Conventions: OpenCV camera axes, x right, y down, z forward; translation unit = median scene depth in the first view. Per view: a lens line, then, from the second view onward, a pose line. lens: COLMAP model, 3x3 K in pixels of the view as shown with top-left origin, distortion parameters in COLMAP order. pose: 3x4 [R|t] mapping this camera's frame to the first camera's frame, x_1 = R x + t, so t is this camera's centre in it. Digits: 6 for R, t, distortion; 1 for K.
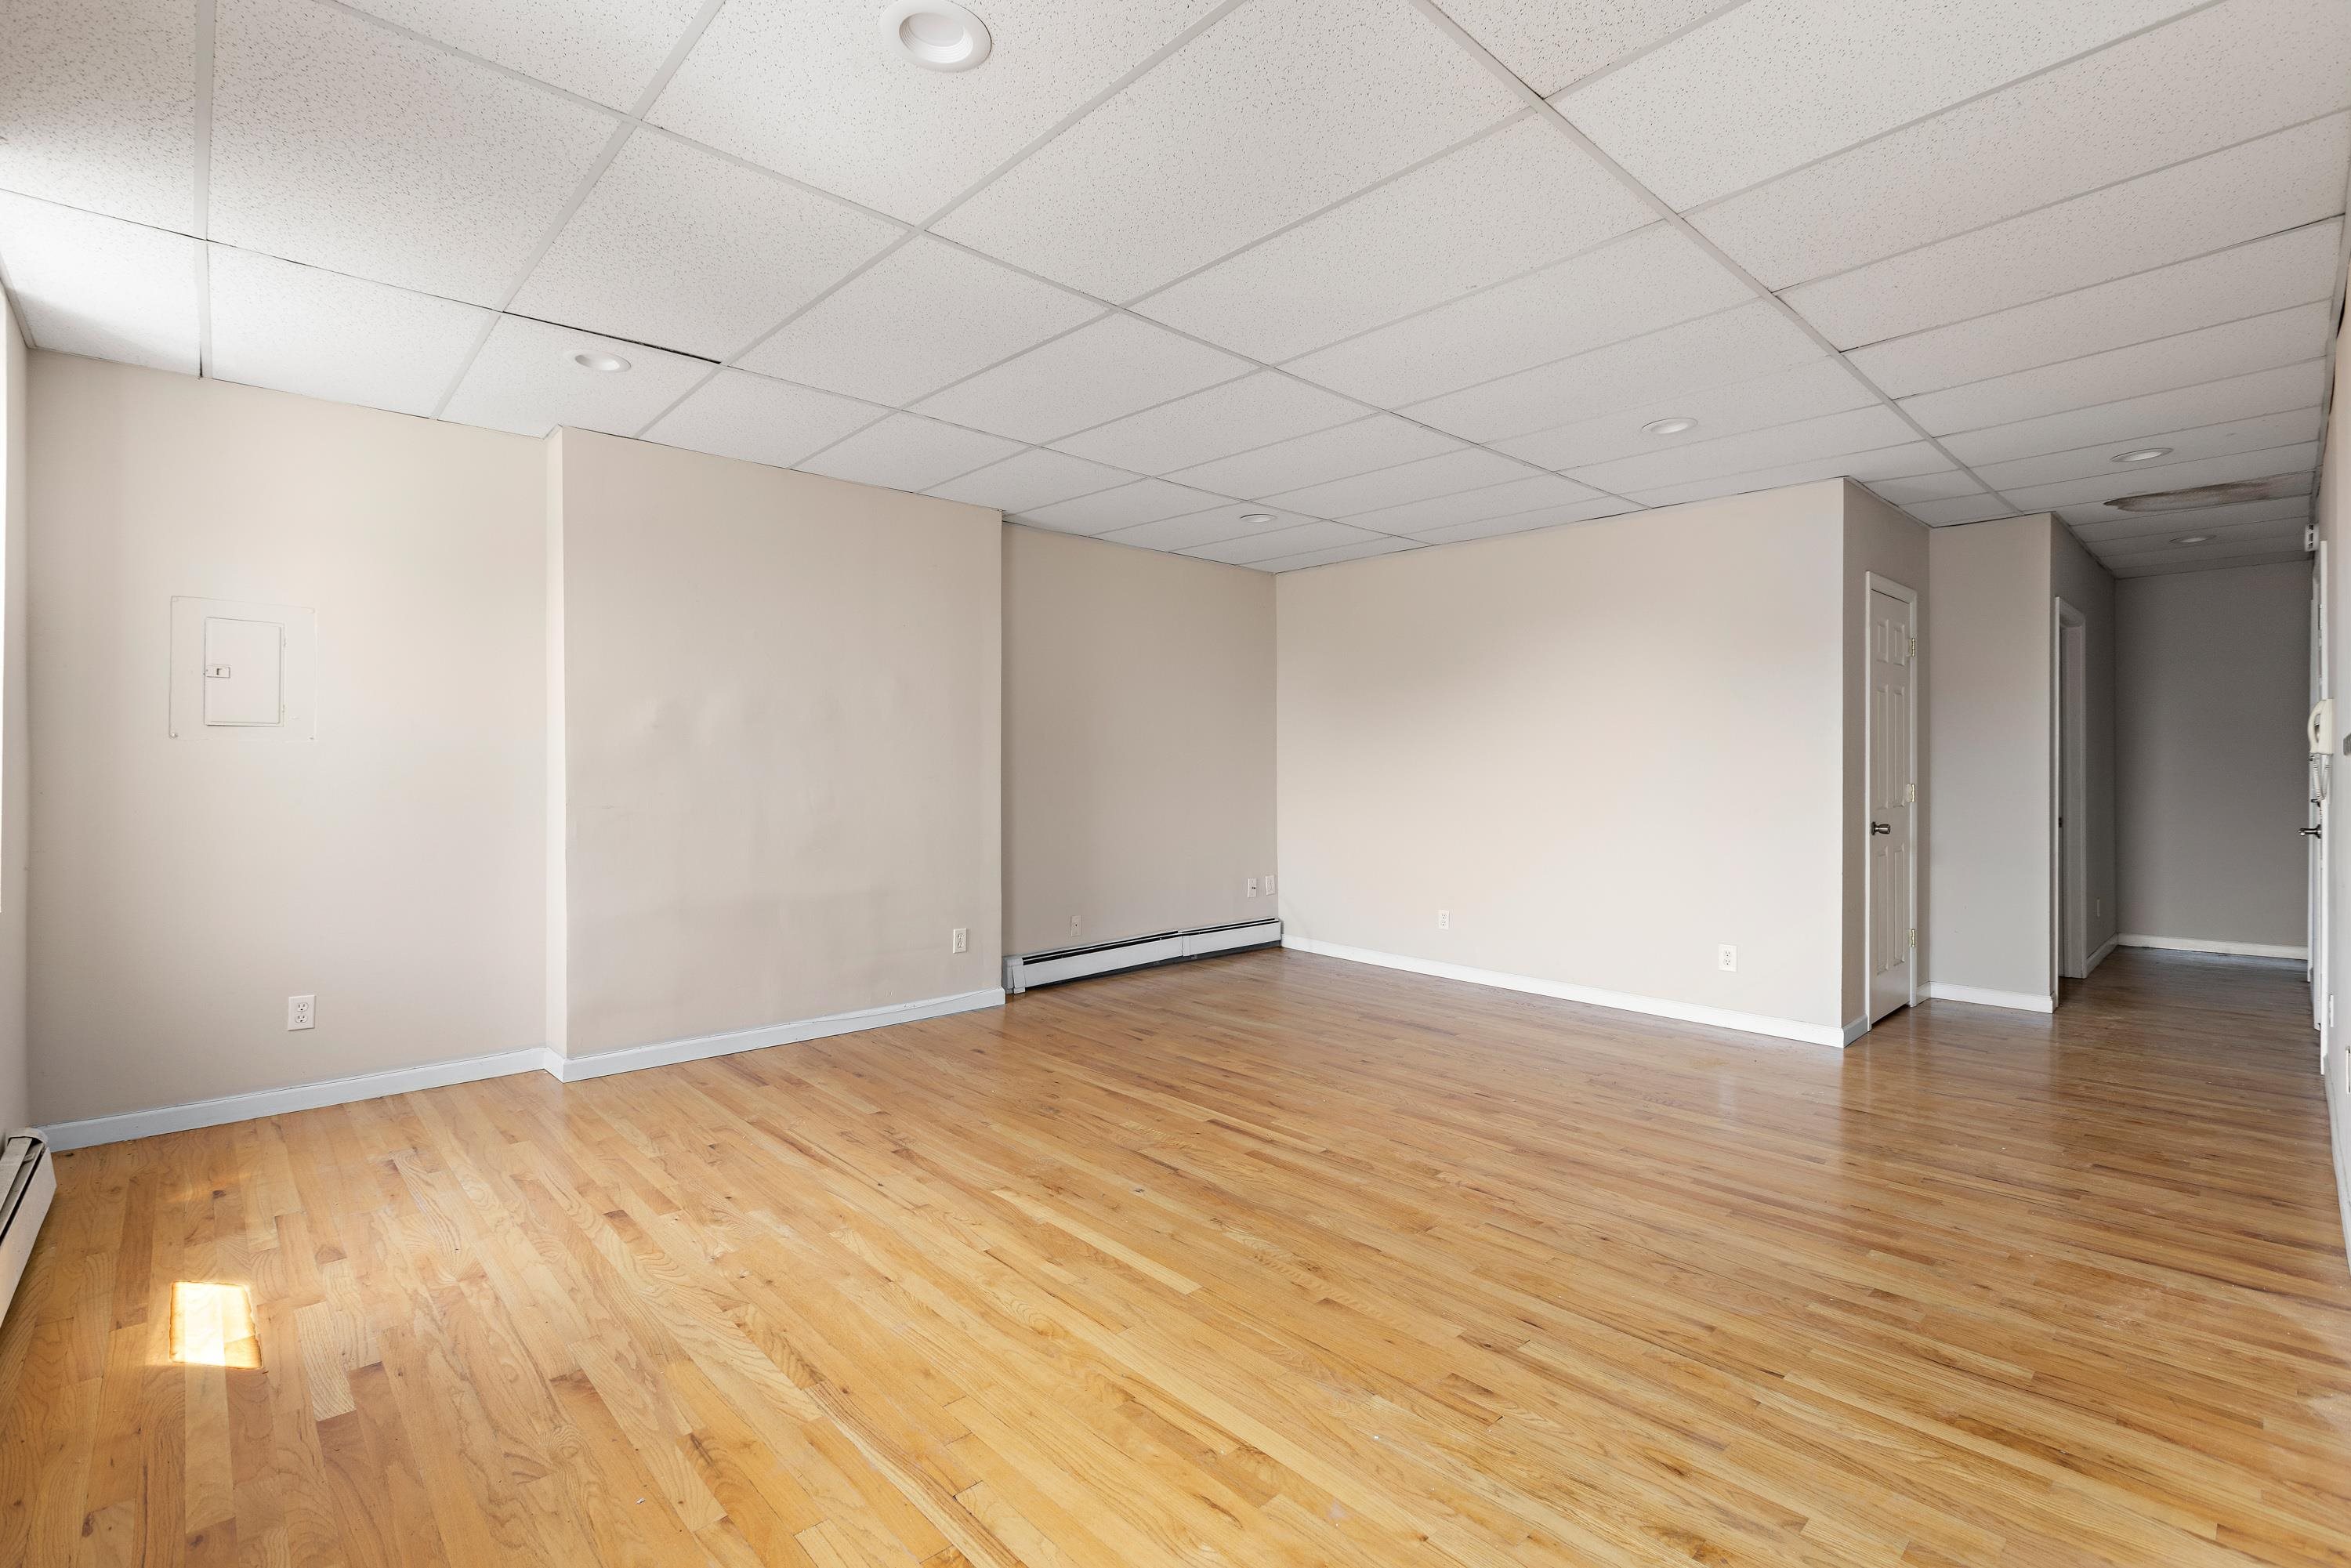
lens RADIAL K [[1047.9, 0, 1169.9], [0, 1047.9, 776.8], [0, 0, 1]] dist [0.001566, 0.000136]
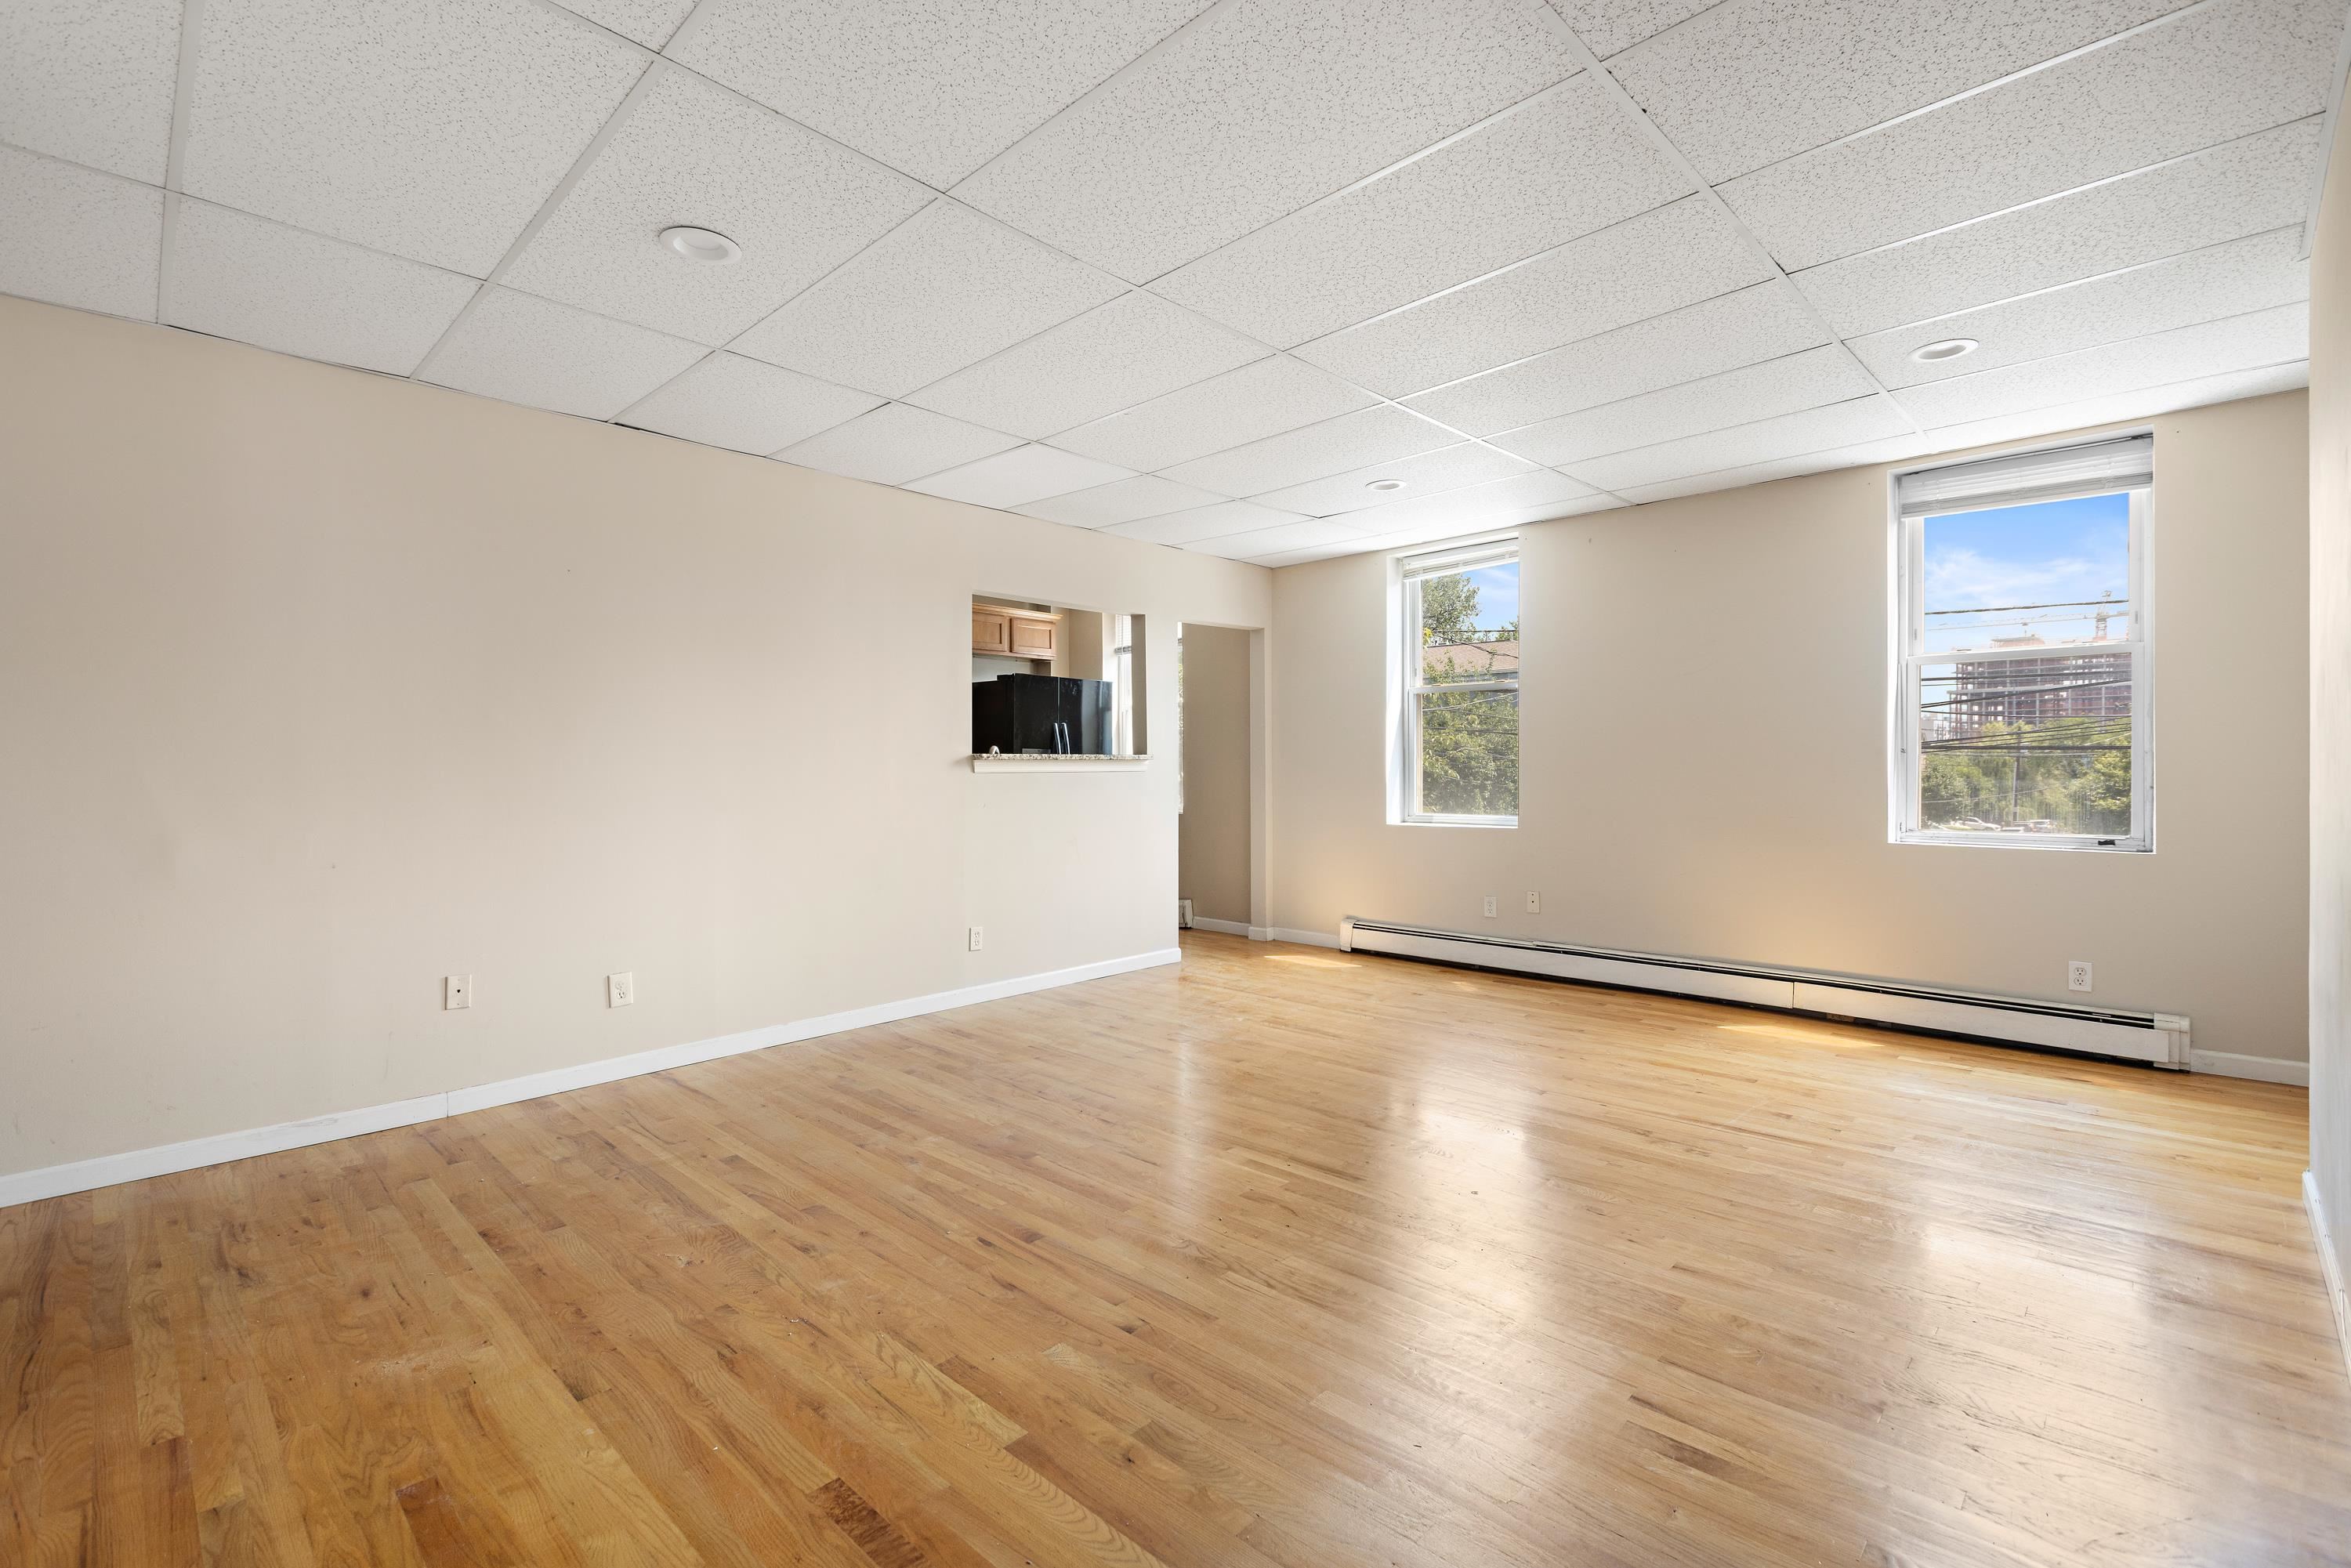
lens RADIAL K [[1047.9, 0, 1169.9], [0, 1047.9, 776.8], [0, 0, 1]] dist [0.001566, 0.000136]
pose [[-0.998850, 0.006321, -0.047534, 0.238508], [0.005521, 0.999841, 0.016947, -0.007350], [0.047634, 0.016665, -0.998726, 1.903974]]
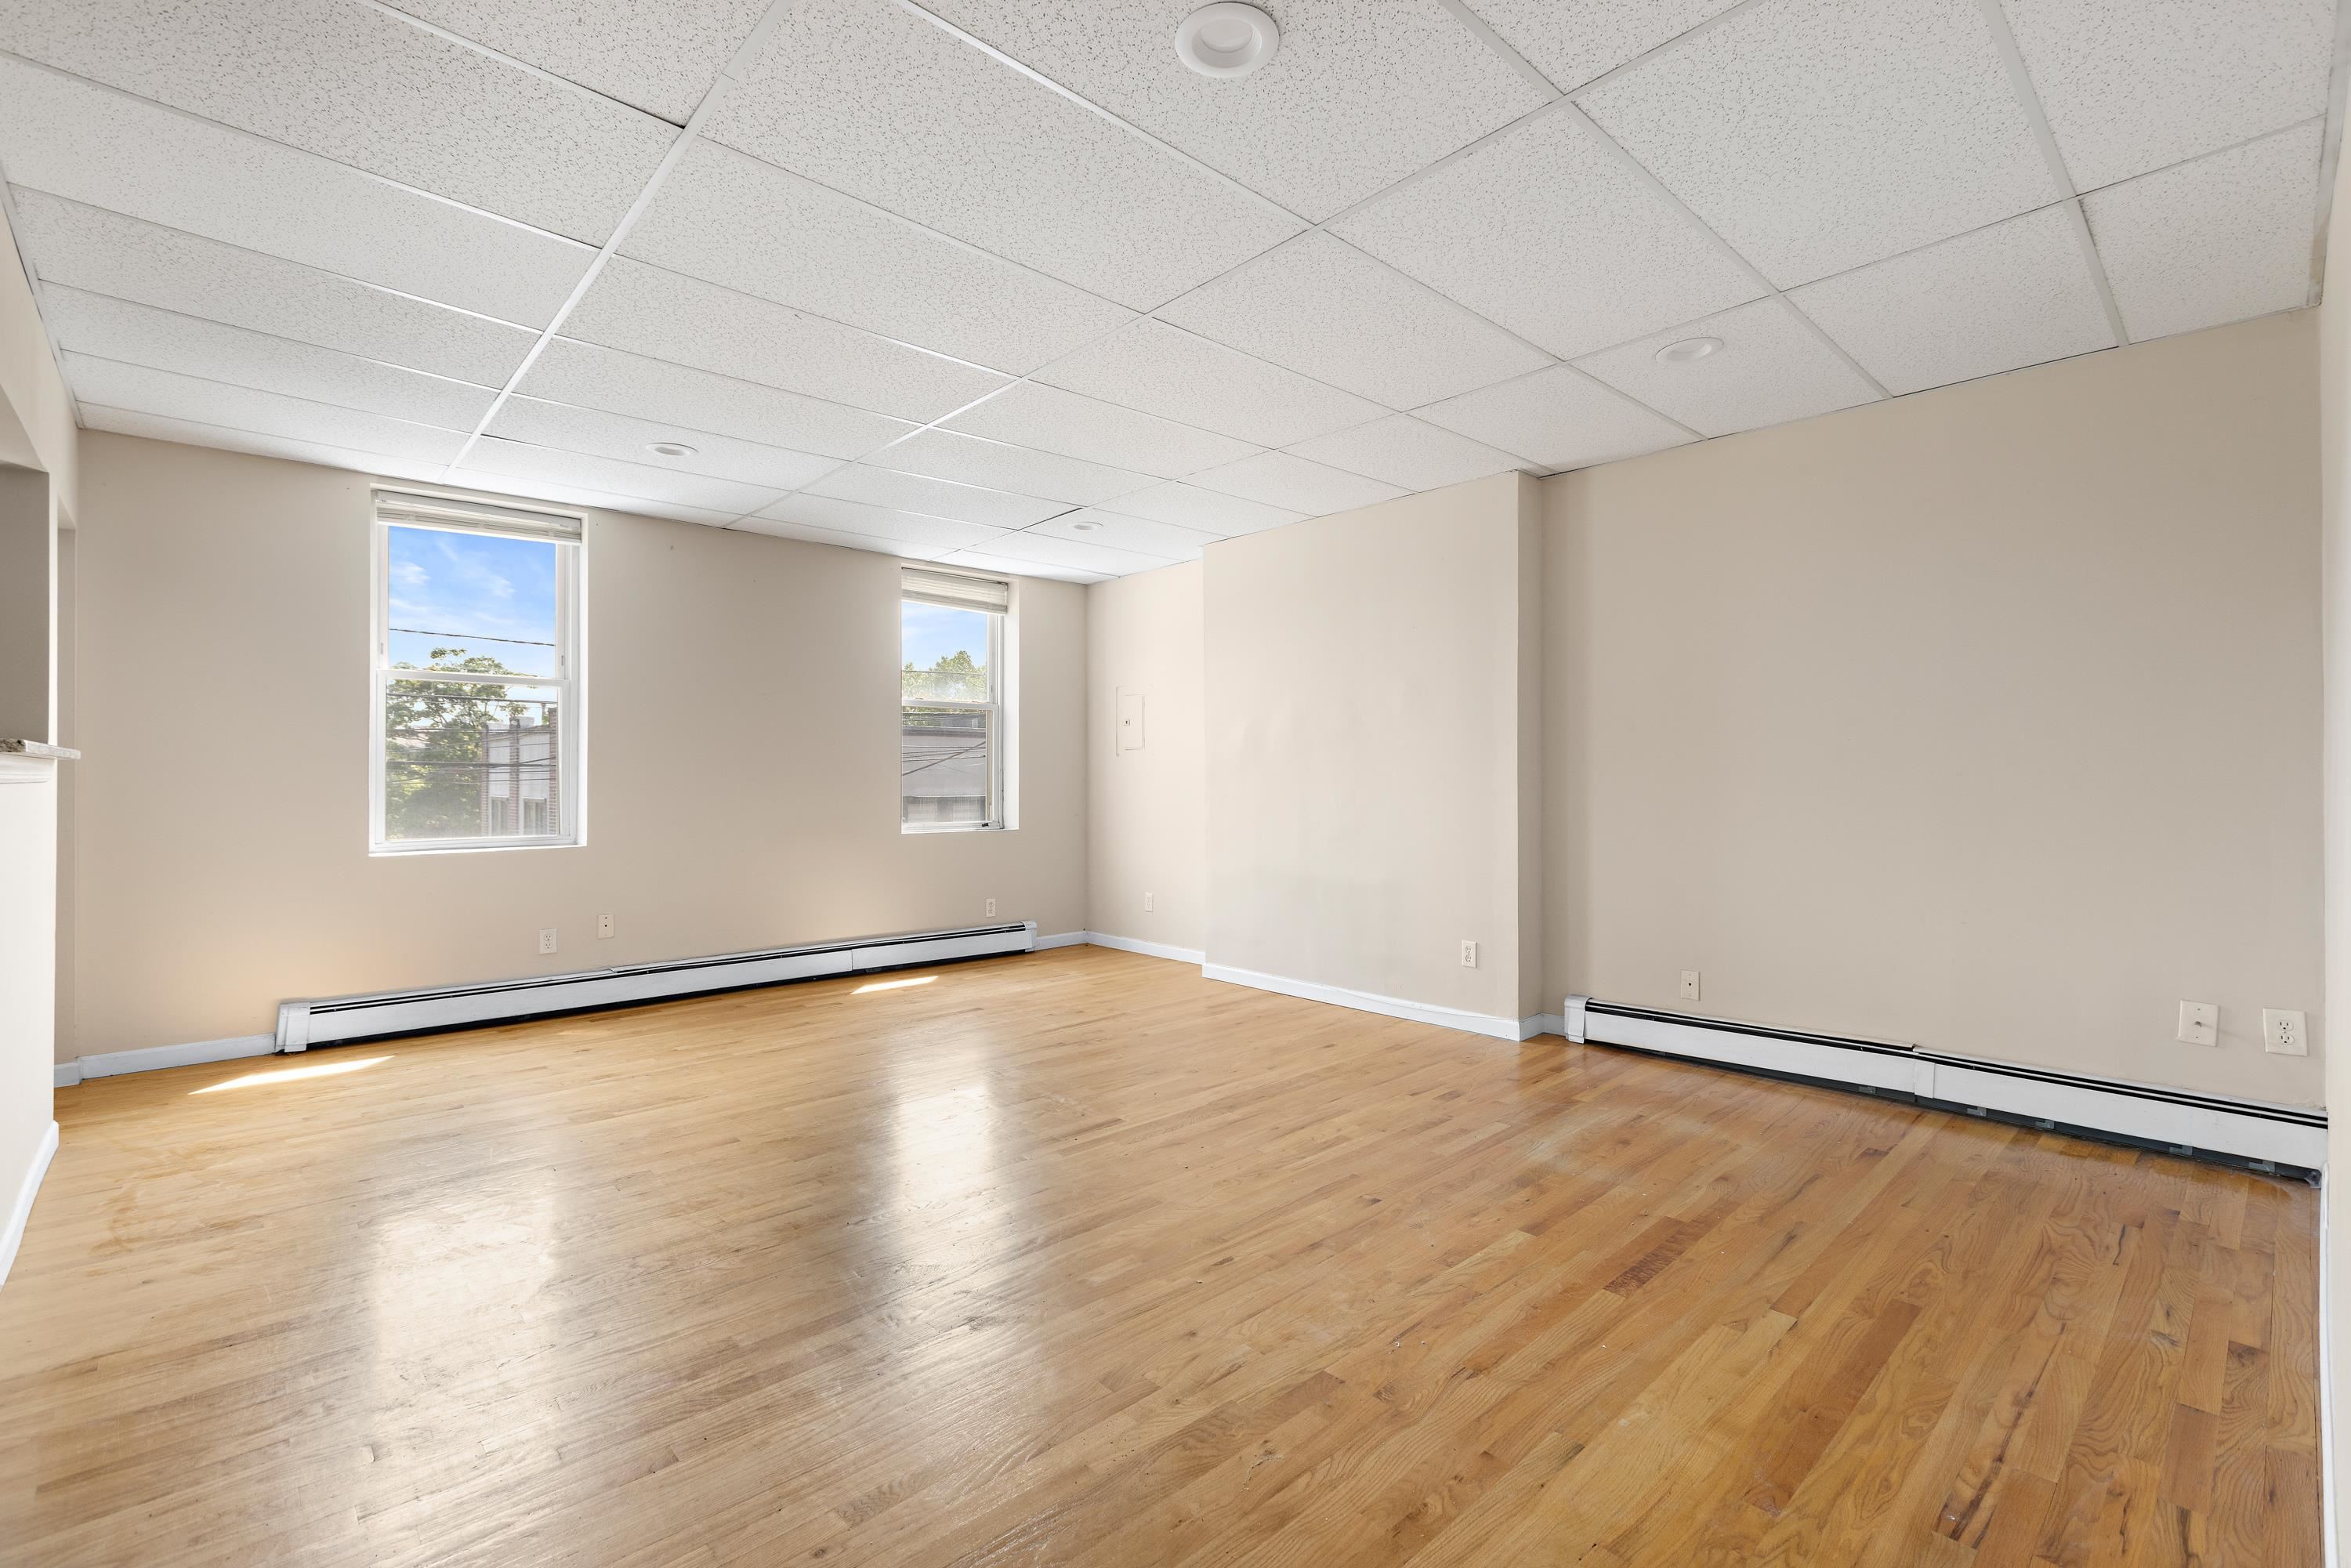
lens RADIAL K [[1047.9, 0, 1169.9], [0, 1047.9, 776.8], [0, 0, 1]] dist [0.001566, 0.000136]
pose [[-0.008192, -0.000251, -0.999966, 1.081801], [-0.006537, 0.999979, -0.000197, 0.002692], [0.999945, 0.006536, -0.008194, 1.103410]]
